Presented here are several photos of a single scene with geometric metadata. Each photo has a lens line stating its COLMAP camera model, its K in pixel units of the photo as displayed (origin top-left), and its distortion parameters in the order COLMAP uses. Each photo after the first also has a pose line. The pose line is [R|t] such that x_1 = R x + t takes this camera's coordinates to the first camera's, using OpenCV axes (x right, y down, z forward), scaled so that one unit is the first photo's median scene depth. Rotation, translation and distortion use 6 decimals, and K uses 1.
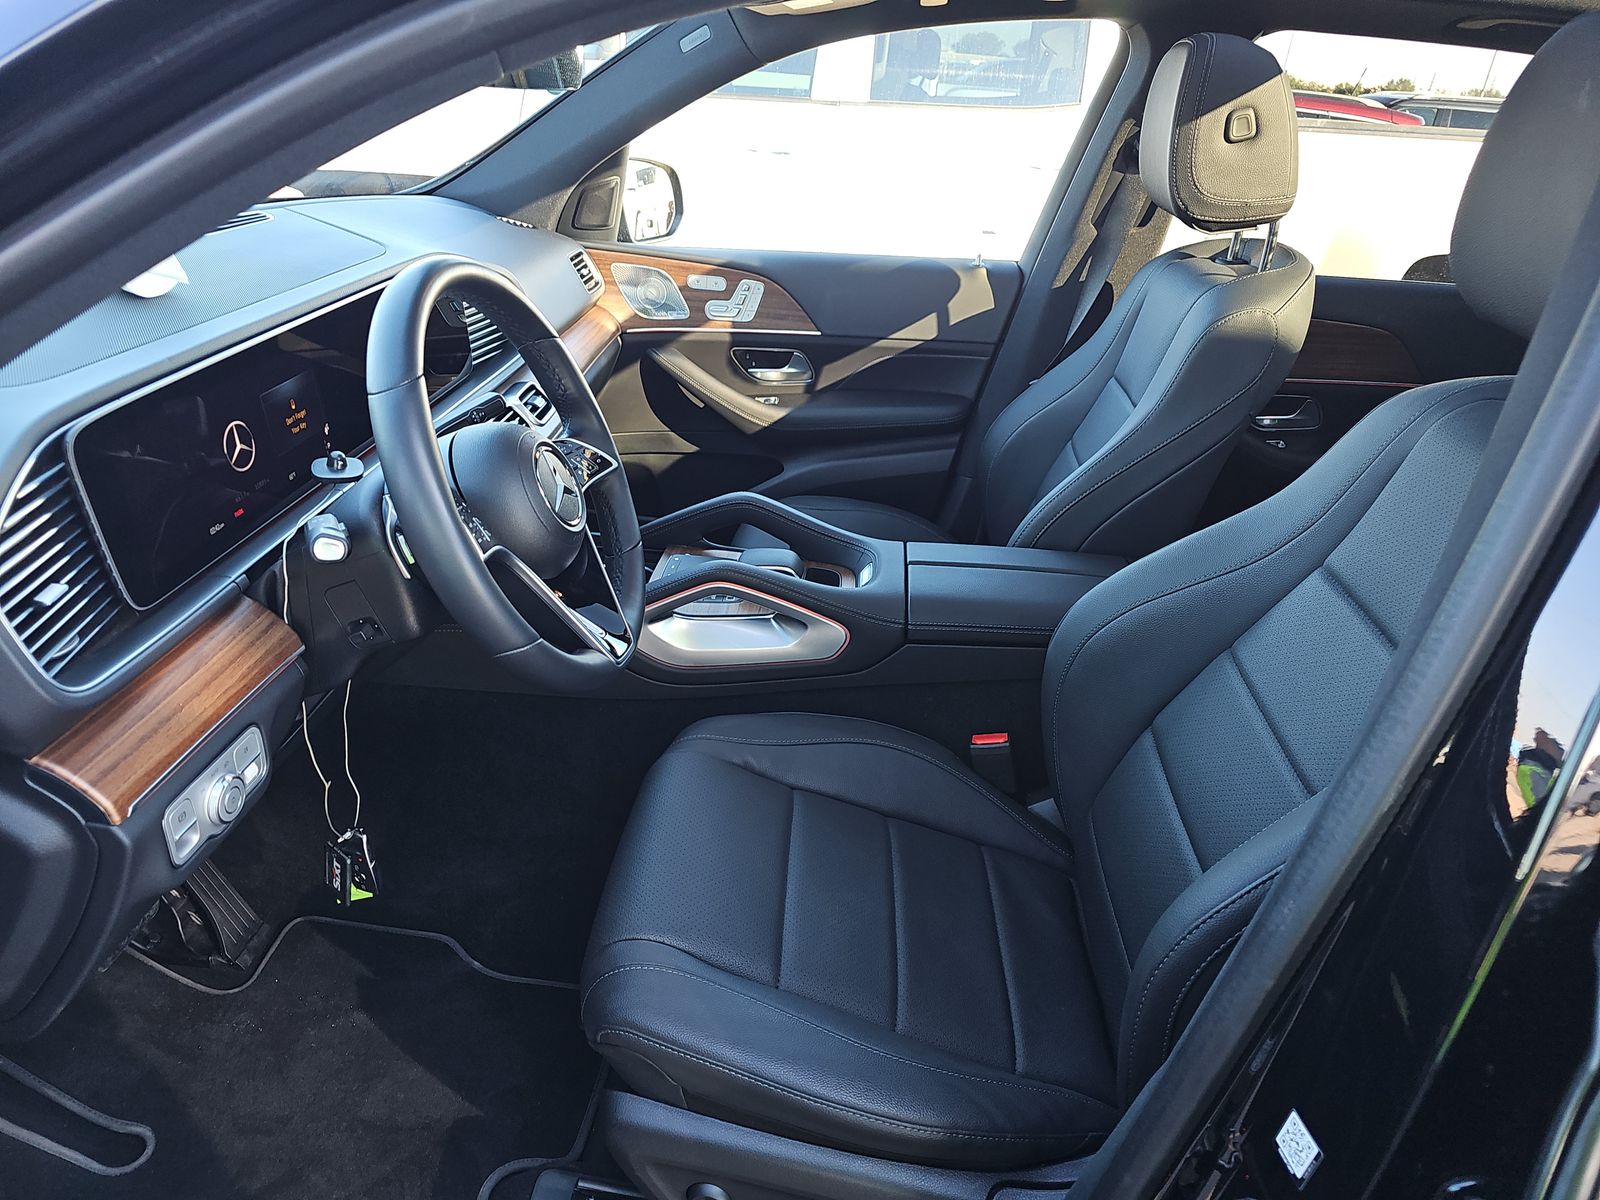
lens RADIAL K [[1048.4, 0, 800.0], [0, 1048.4, 600.0], [0, 0, 1]] dist [0.042931, -0.033067]
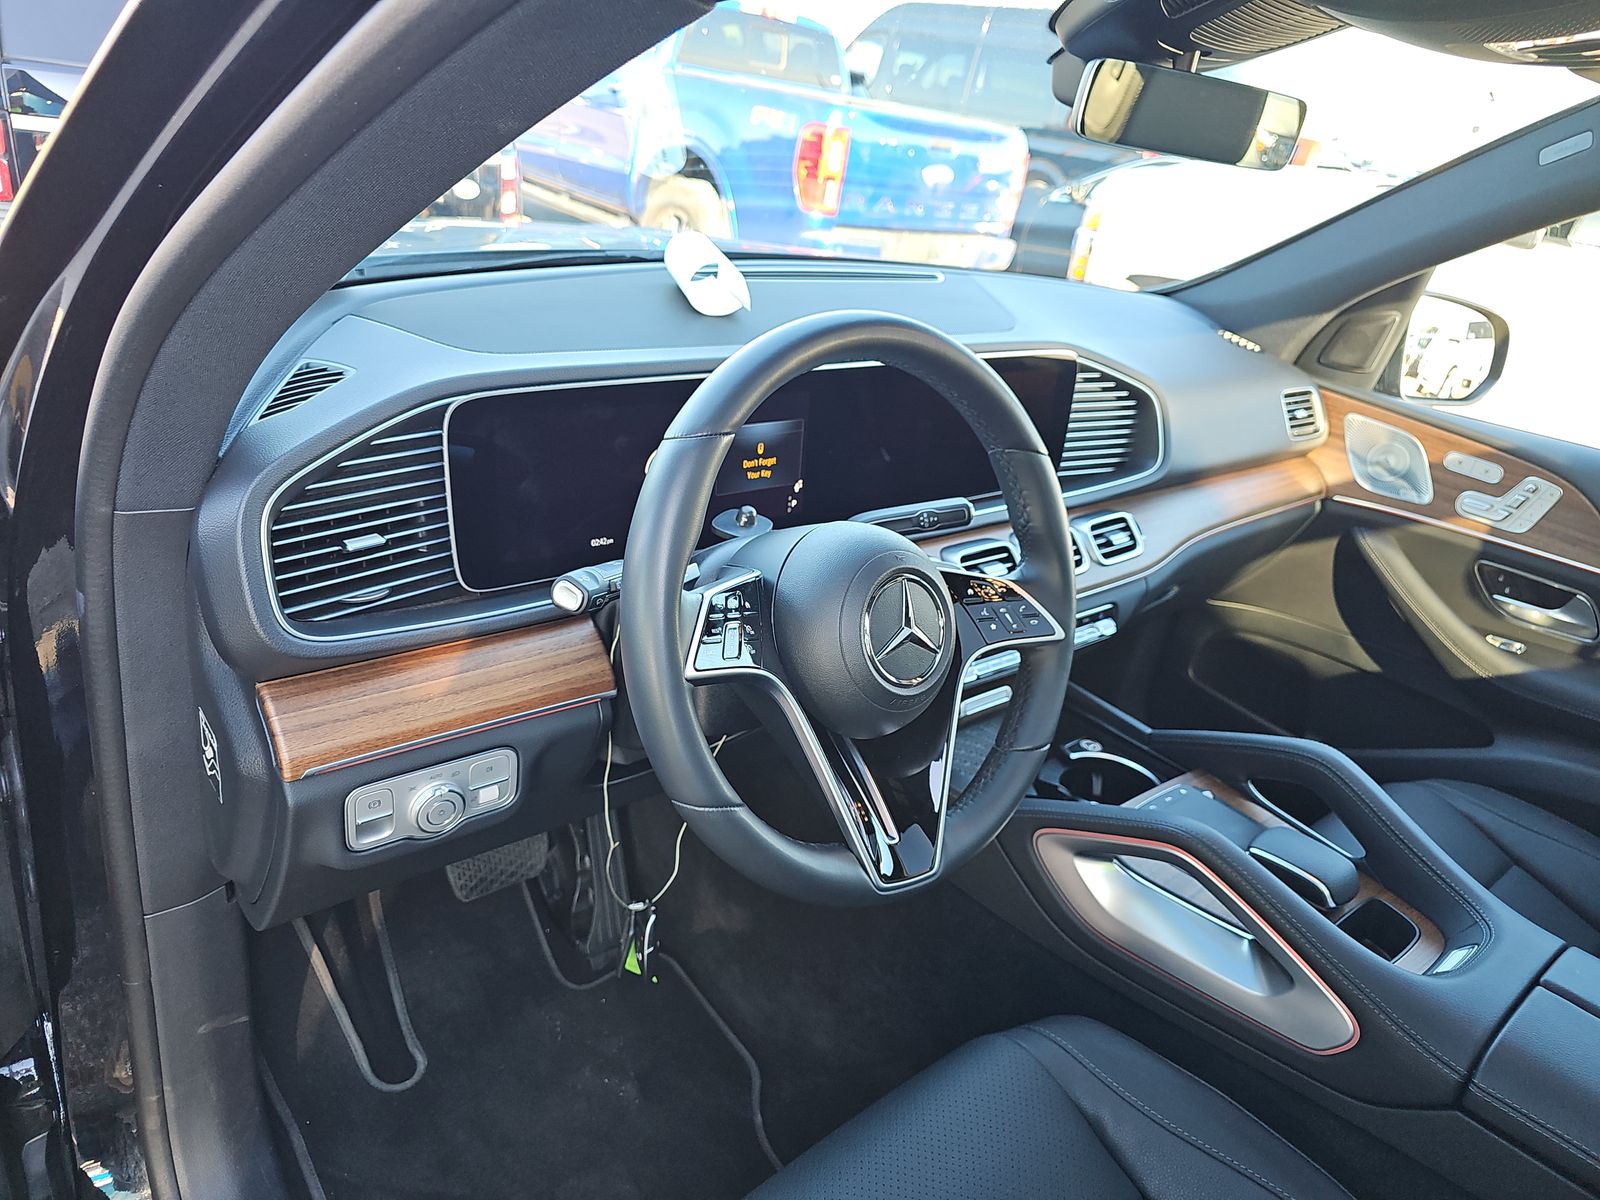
lens RADIAL K [[1072.2, 0, 793.4], [0, 1072.2, 574.2], [0, 0, 1]] dist [0.014095, -0.002298]
pose [[0.696059, 0.325576, -0.639924, 0.087088], [-0.406400, 0.913414, 0.022669, -0.060922], [0.591896, 0.244286, 0.768104, 0.170670]]
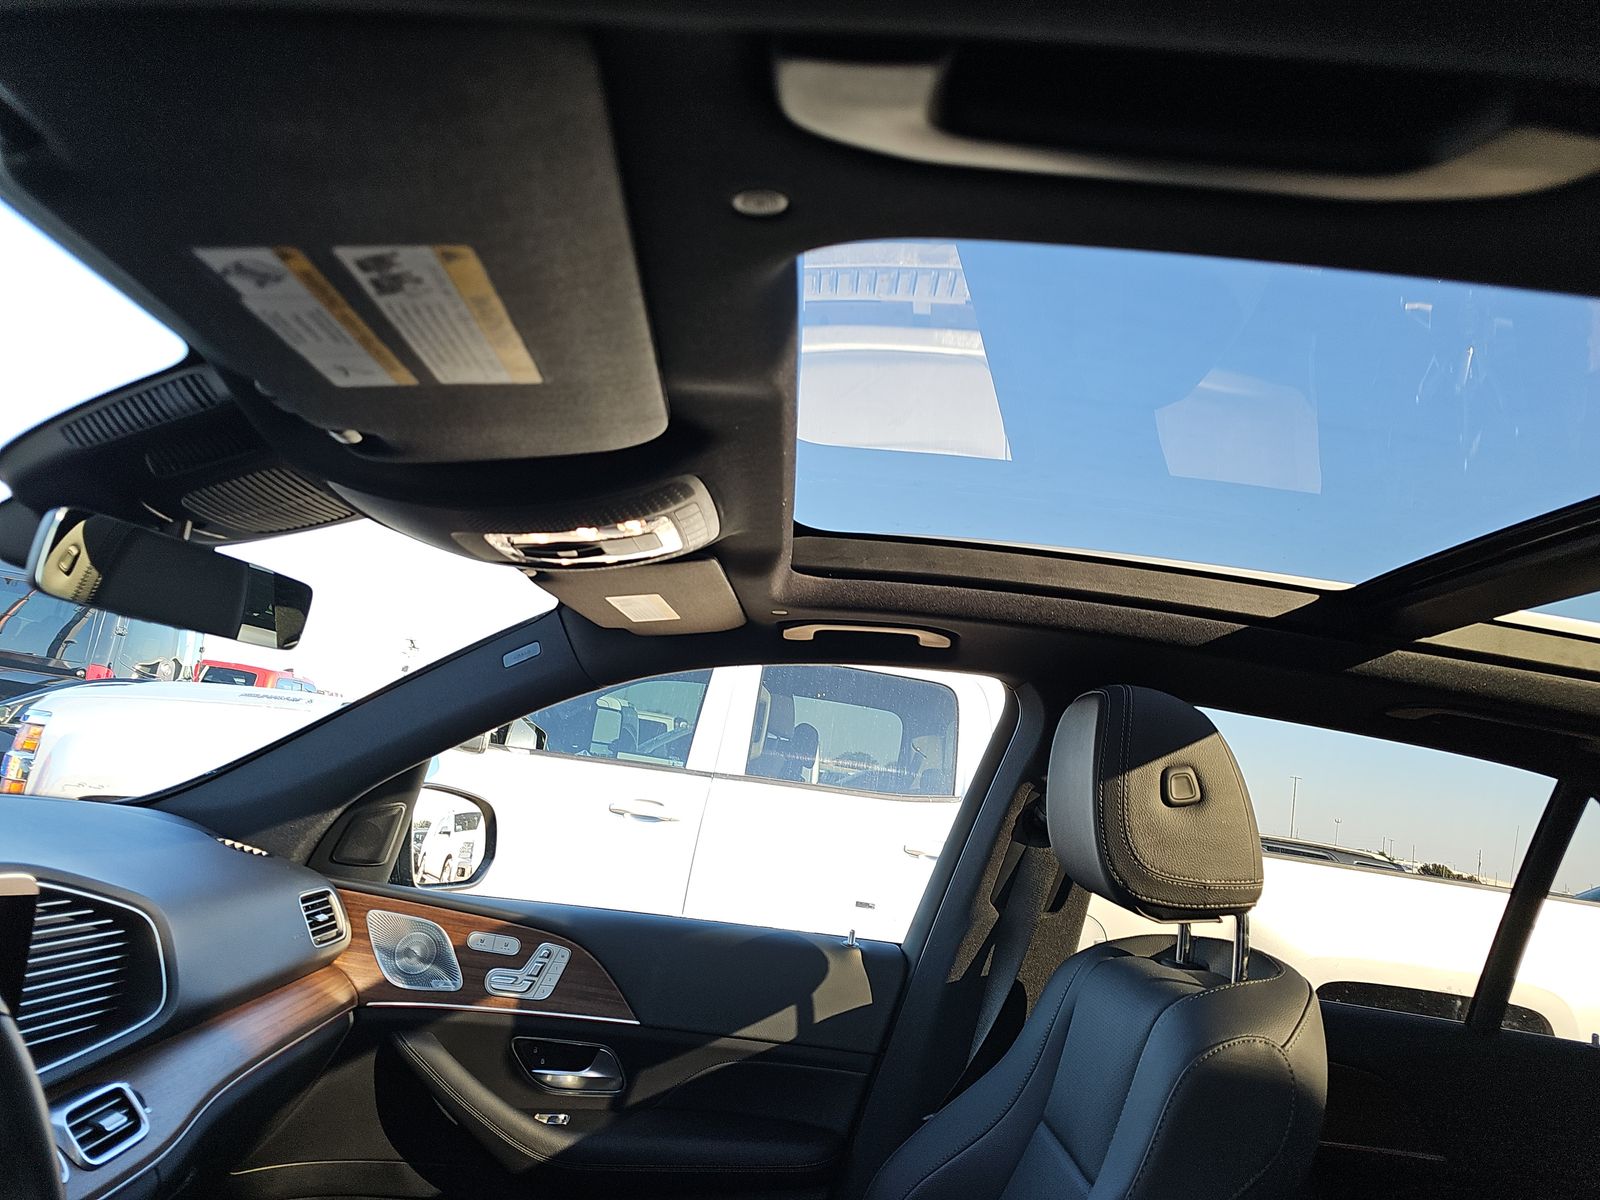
lens RADIAL K [[1048.4, 0, 800.0], [0, 1048.4, 600.0], [0, 0, 1]] dist [0.042931, -0.033067]
pose [[0.992059, 0.097314, 0.079680, 0.044971], [-0.032277, 0.809288, -0.586525, -0.066599], [-0.121562, 0.579295, 0.806002, 0.229850]]
